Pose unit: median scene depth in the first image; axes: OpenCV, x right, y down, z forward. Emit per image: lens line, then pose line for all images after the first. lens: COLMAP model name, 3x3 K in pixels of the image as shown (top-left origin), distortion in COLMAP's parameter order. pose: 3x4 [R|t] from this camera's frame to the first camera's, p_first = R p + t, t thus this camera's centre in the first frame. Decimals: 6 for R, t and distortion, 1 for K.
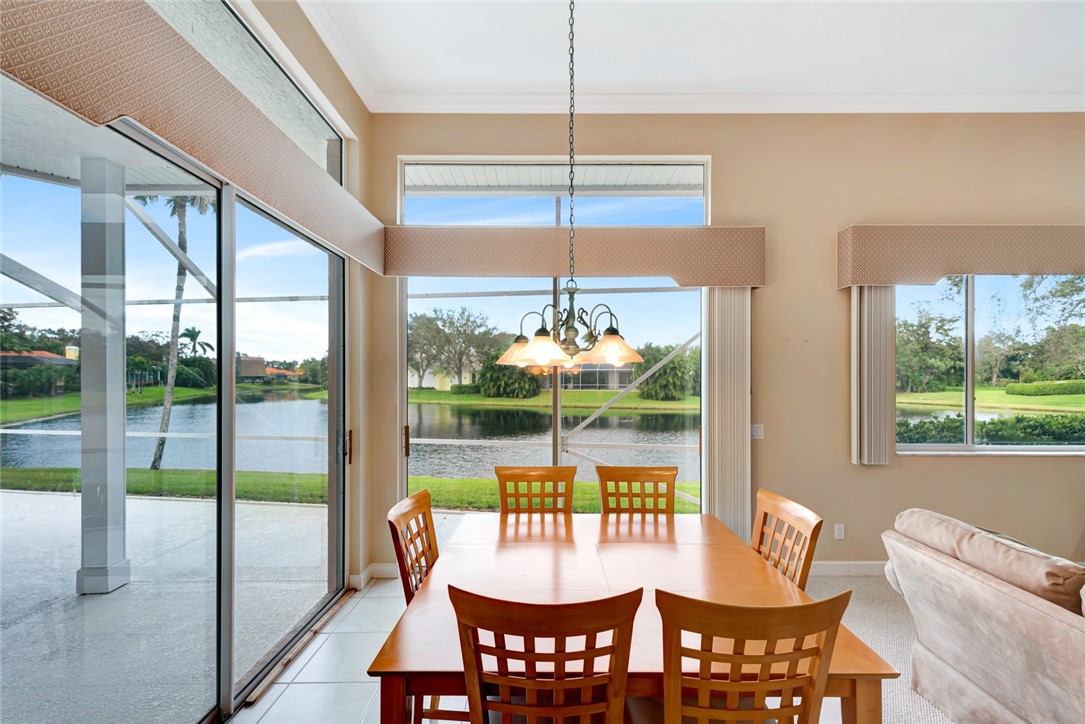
lens RADIAL K [[454.5, 0, 546.7], [0, 454.5, 380.5], [0, 0, 1]] dist [0.013284, -0.003455]
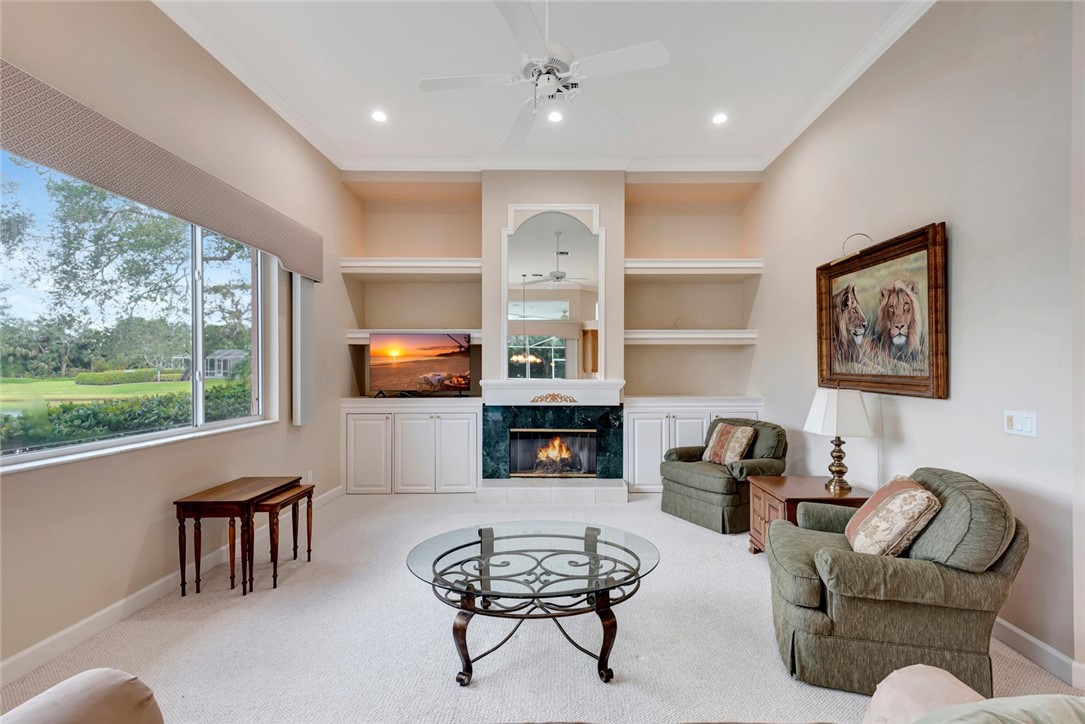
lens RADIAL K [[474.6, 0, 565.5], [0, 474.6, 367.6], [0, 0, 1]] dist [0.009196, -0.000935]
pose [[-0.008727, 0.001685, 0.999961, 0.427596], [0.005679, 0.999983, -0.001635, 0.041331], [-0.999946, 0.005665, -0.008736, 0.352399]]
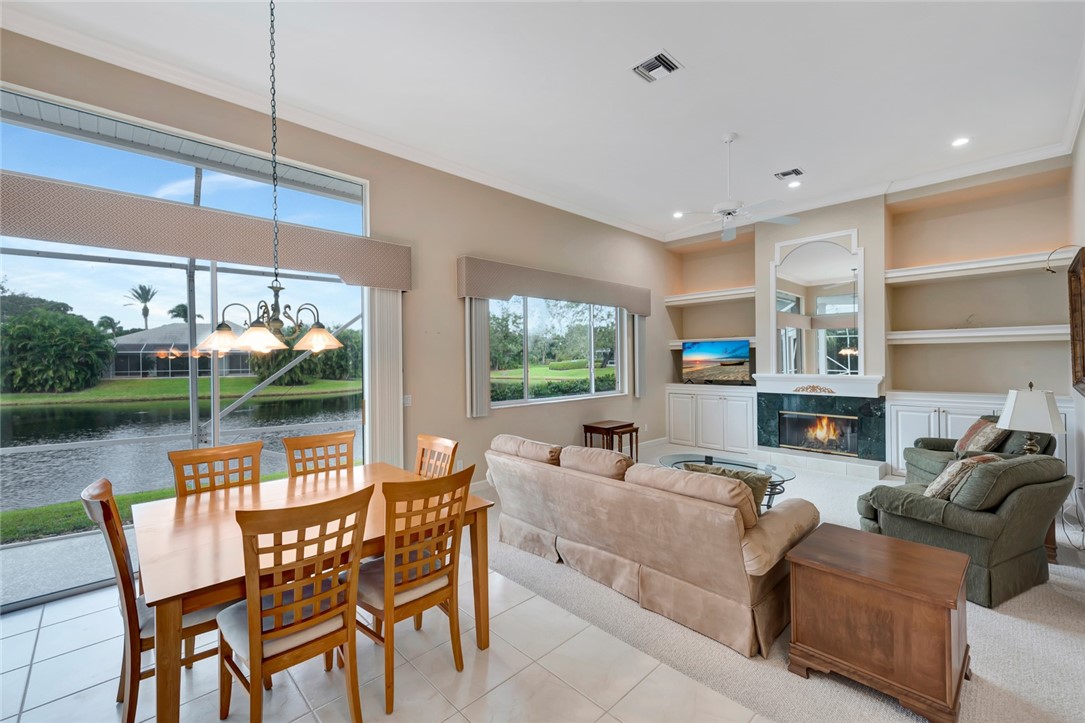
lens RADIAL K [[454.5, 0, 540.4], [0, 454.5, 358.3], [0, 0, 1]] dist [0.013284, -0.003455]
pose [[0.721827, -0.007131, 0.692036, -0.176088], [0.013947, 0.999894, -0.004244, 0.001538], [-0.691932, 0.012715, 0.721850, -0.225440]]
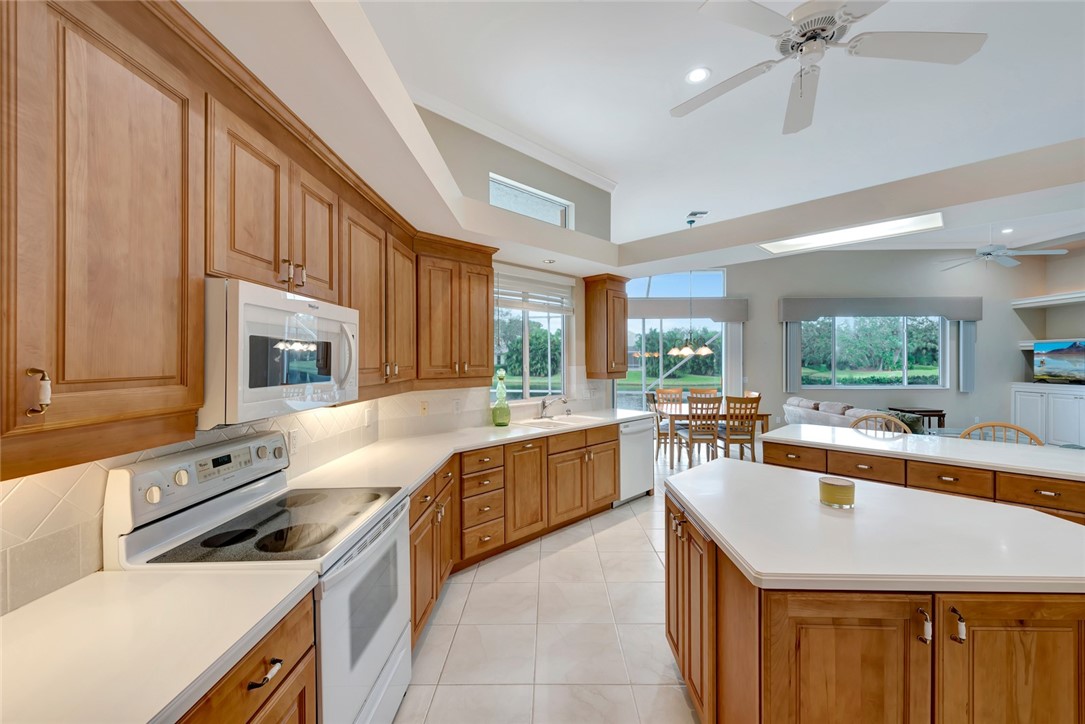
lens RADIAL K [[425.7, 0, 537.4], [0, 425.7, 361.9], [0, 0, 1]] dist [0.003110, -0.000249]
pose [[0.999693, -0.003730, -0.024496, -0.655995], [0.003738, 0.999993, 0.000275, 0.010481], [0.024495, -0.000367, 0.999700, -1.445474]]
